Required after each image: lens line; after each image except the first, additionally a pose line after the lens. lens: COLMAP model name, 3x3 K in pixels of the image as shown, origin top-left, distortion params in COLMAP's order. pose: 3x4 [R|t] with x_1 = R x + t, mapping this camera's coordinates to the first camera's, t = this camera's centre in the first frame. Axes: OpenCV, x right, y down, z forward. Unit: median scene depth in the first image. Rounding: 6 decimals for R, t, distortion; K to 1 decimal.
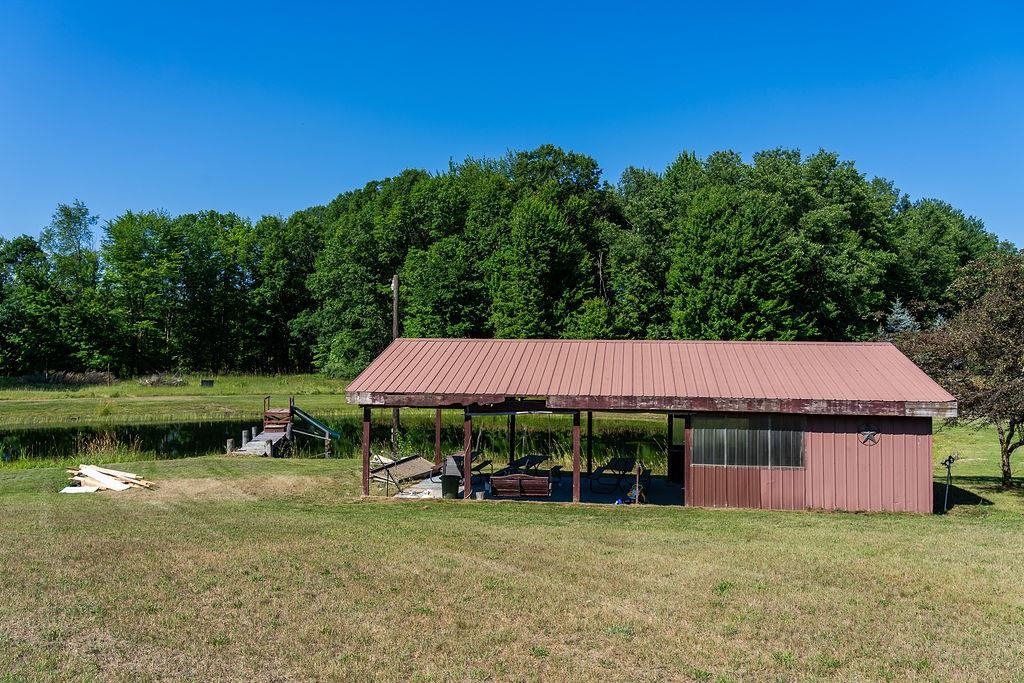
lens RADIAL K [[782.3, 0, 512.0], [0, 782.3, 339.1], [0, 0, 1]] dist [-0.013259, 0.000690]
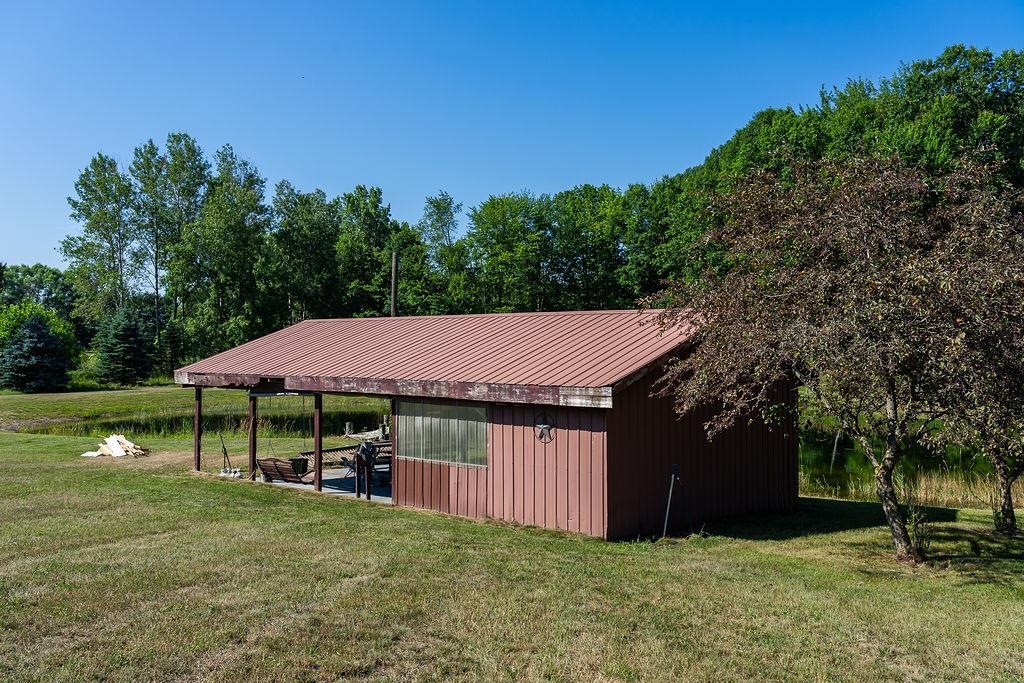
lens RADIAL K [[921.1, 0, 511.7], [0, 921.1, 339.1], [0, 0, 1]] dist [-0.004553, -0.001499]
pose [[0.829213, -0.017518, -0.558659, 0.762553], [0.028999, 0.999511, 0.011701, 0.018040], [0.558181, -0.025904, 0.829315, 0.185572]]
